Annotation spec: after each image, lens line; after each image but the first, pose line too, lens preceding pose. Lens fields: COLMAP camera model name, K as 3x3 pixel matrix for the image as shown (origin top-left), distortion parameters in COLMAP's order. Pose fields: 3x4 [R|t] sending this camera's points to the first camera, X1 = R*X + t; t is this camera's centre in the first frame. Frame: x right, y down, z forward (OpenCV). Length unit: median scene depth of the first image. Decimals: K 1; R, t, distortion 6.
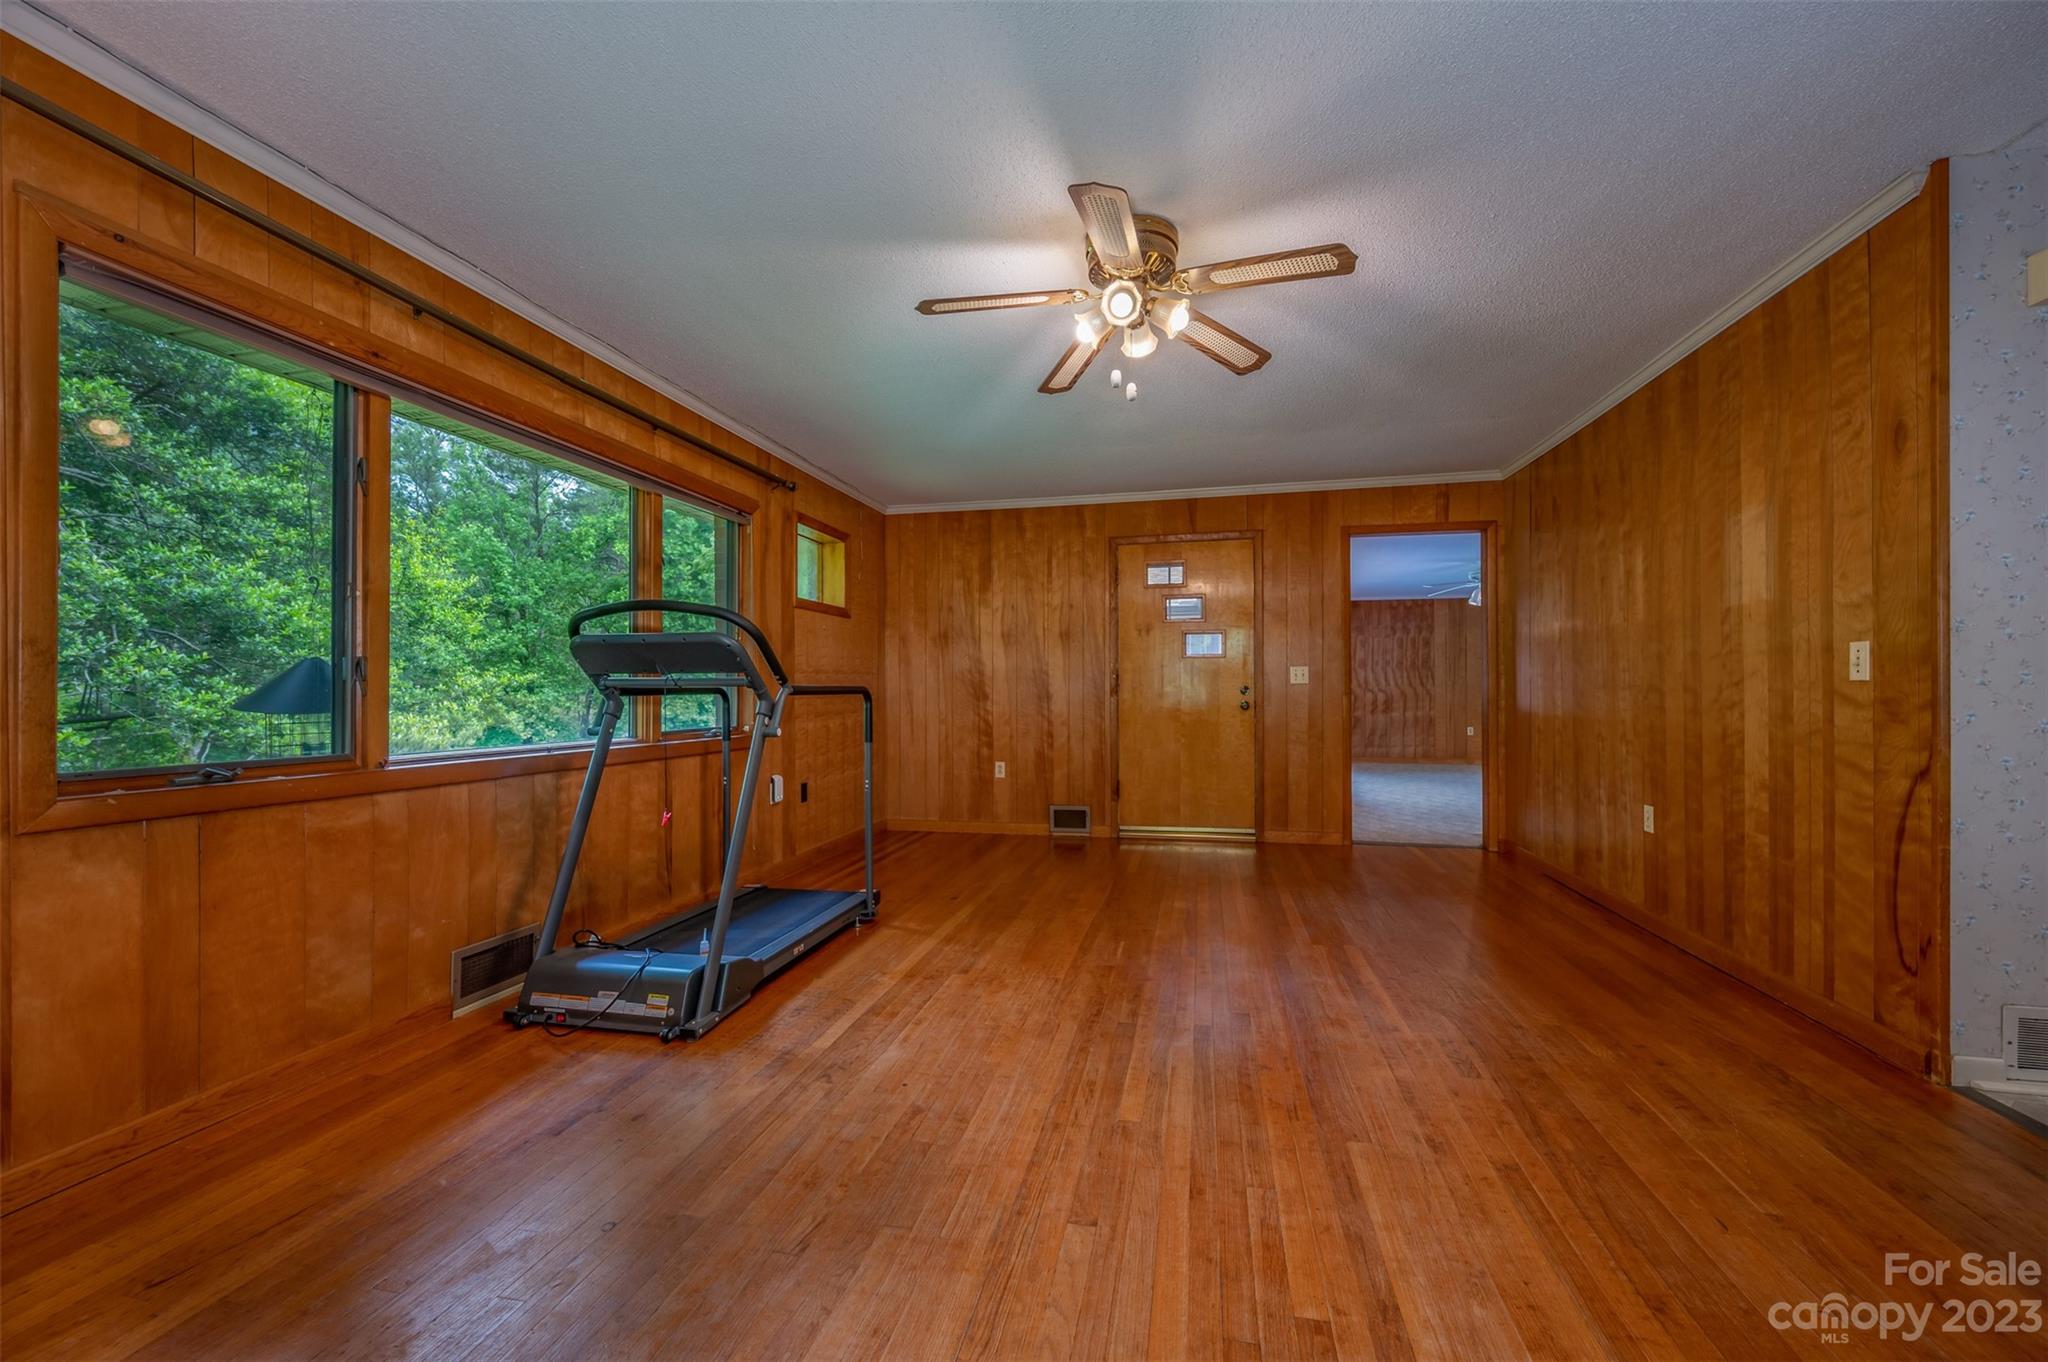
lens RADIAL K [[807.3, 0, 1027.4], [0, 807.3, 686.0], [0, 0, 1]] dist [0.001263, -0.000187]
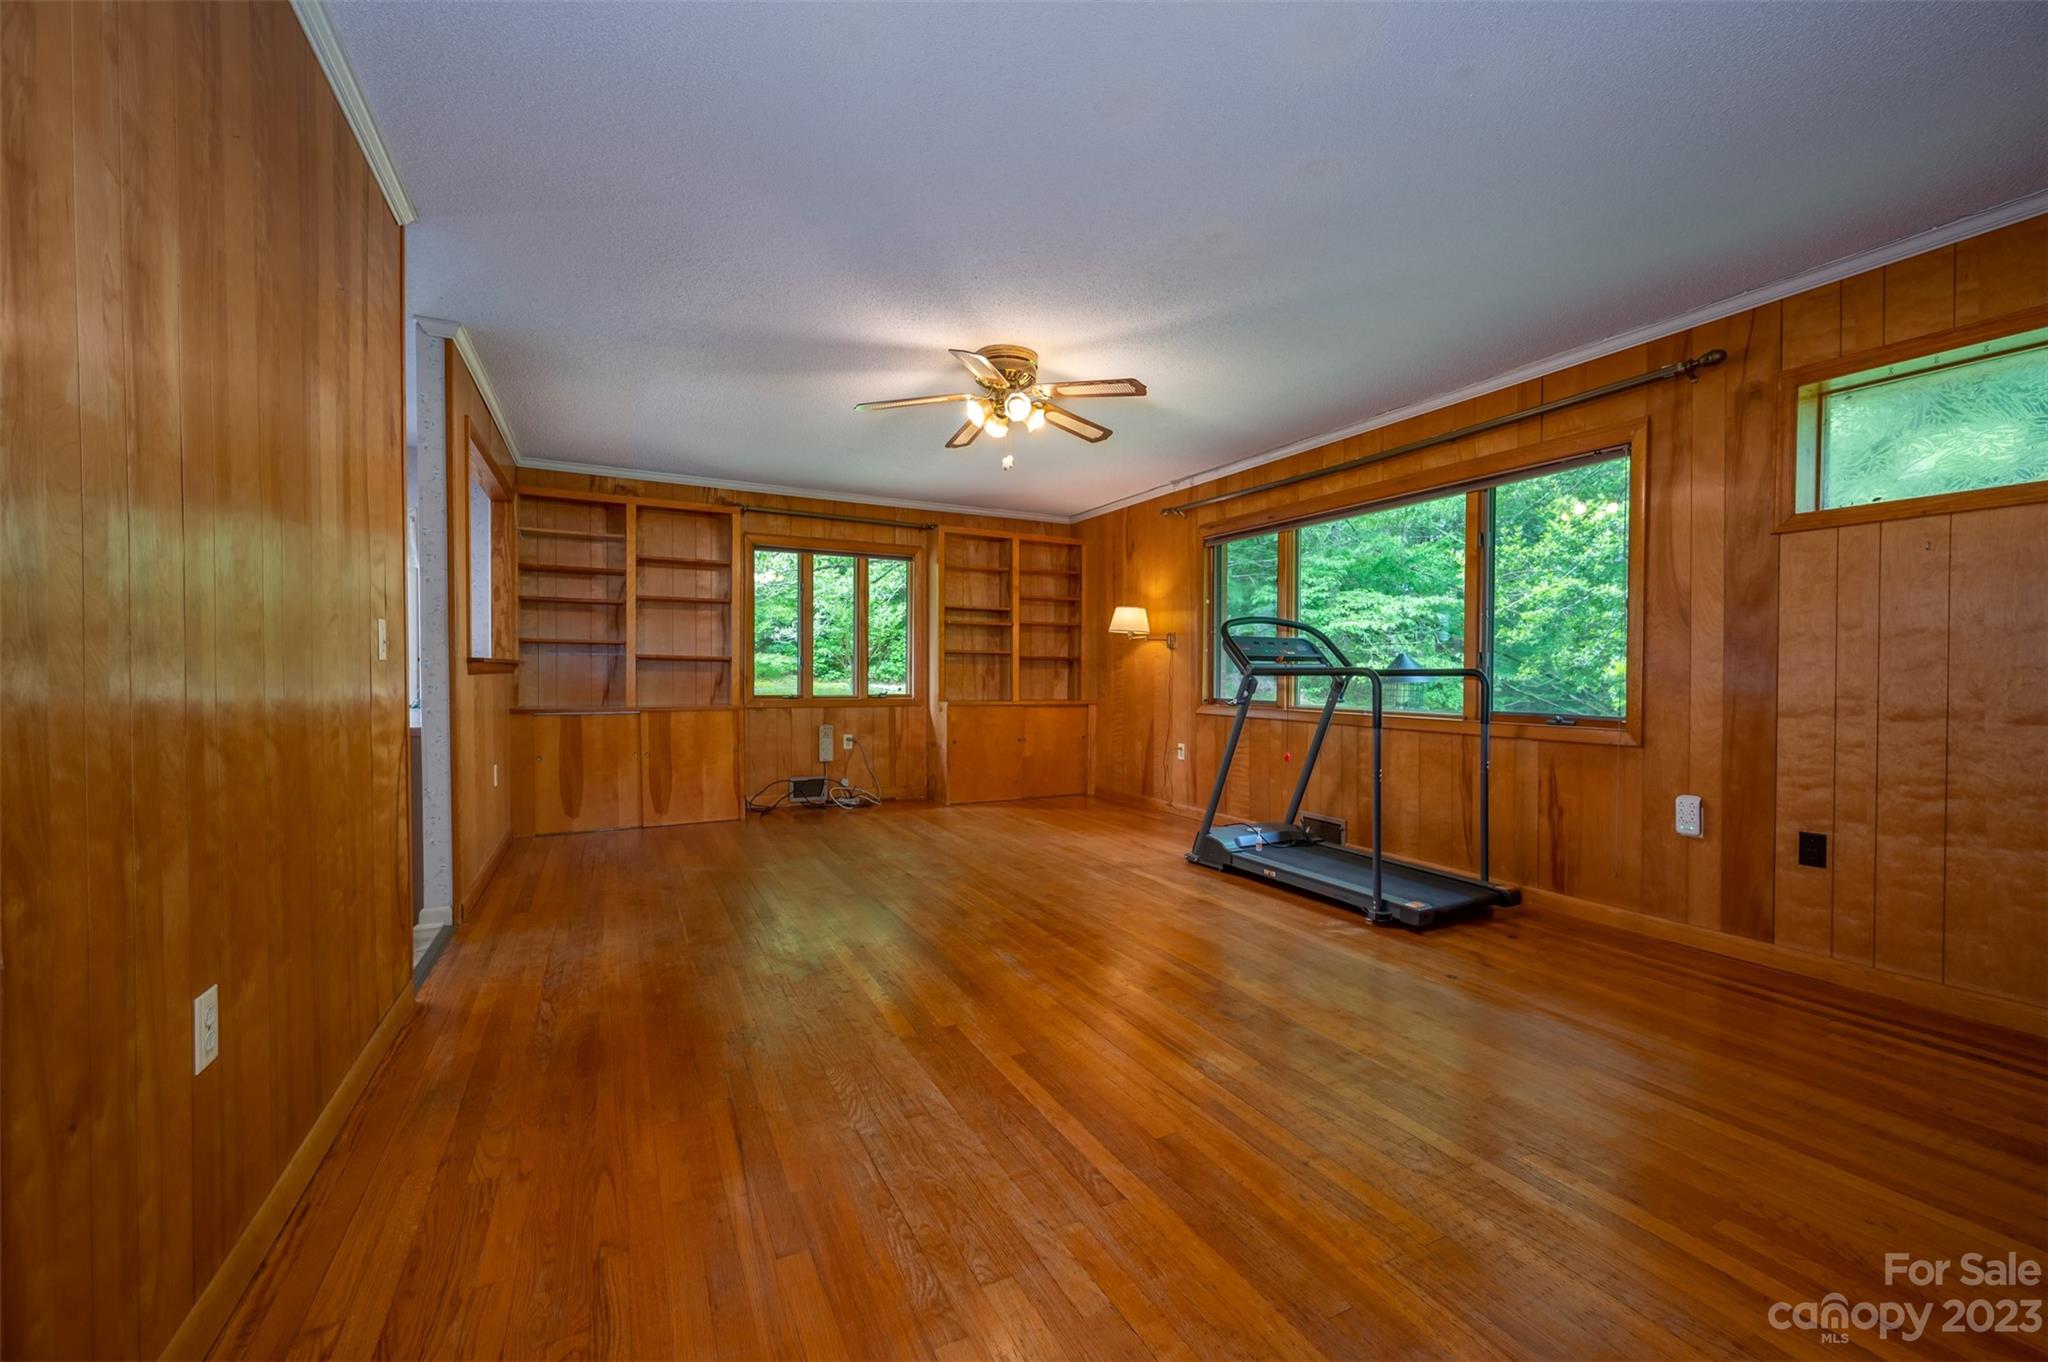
lens RADIAL K [[807.3, 0, 1027.4], [0, 807.3, 686.0], [0, 0, 1]] dist [0.001263, -0.000187]
pose [[-0.774479, 0.009587, -0.632527, 0.989993], [0.003845, 0.999938, 0.010447, 0.015719], [0.632588, 0.005659, -0.774468, 2.095129]]
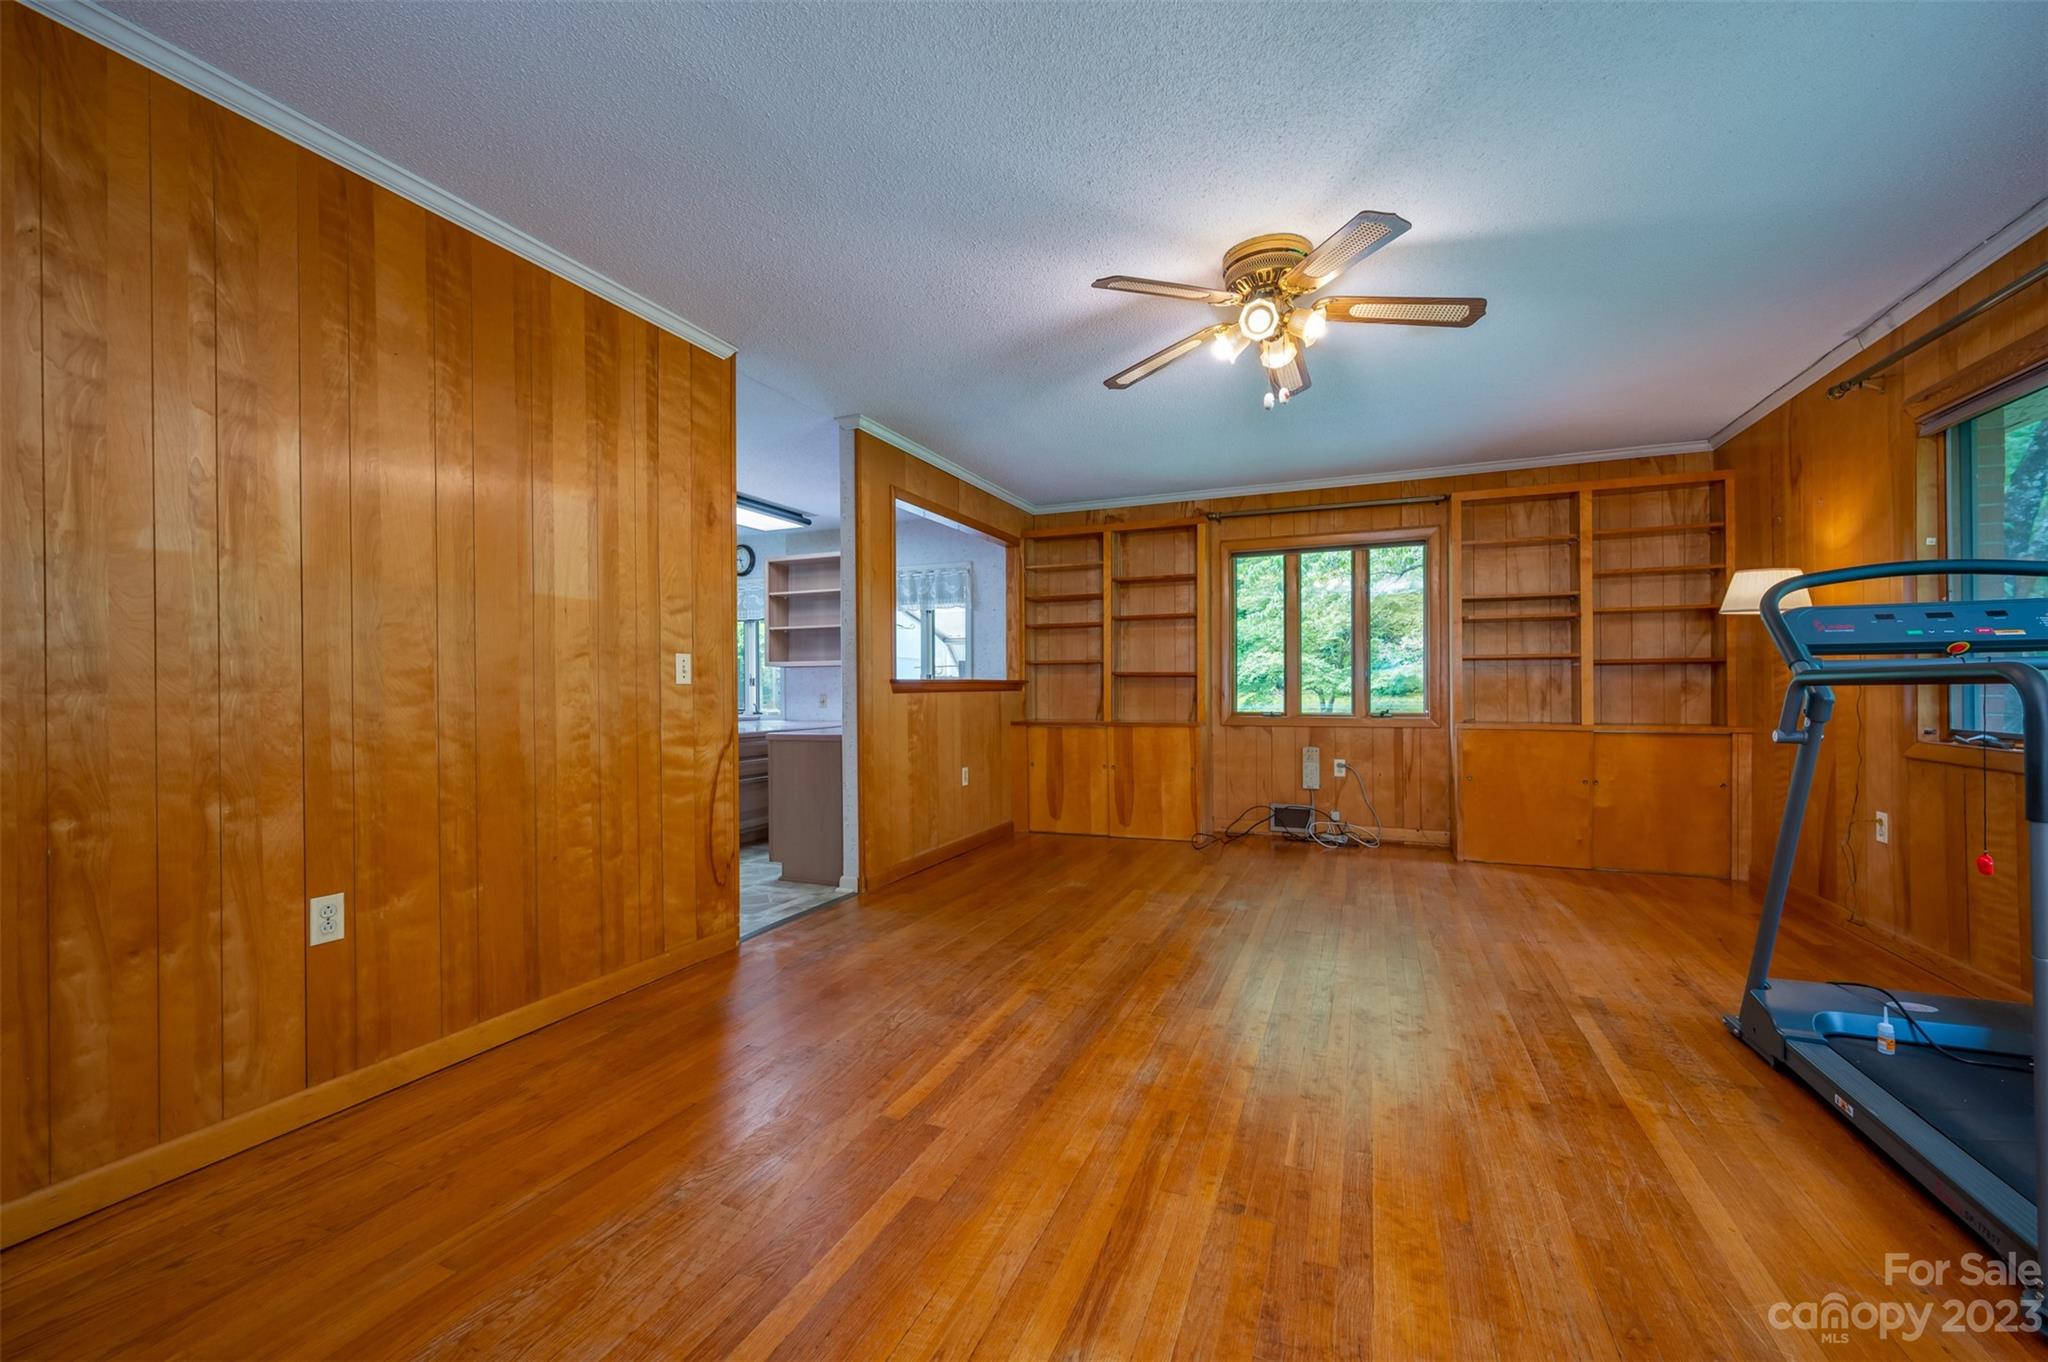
lens RADIAL K [[807.3, 0, 1027.4], [0, 807.3, 686.0], [0, 0, 1]] dist [0.001263, -0.000187]
pose [[-0.983006, 0.011444, 0.183214, 0.243760], [0.009219, 0.999873, -0.012987, 0.017049], [-0.183339, -0.011077, -0.982987, 2.047694]]
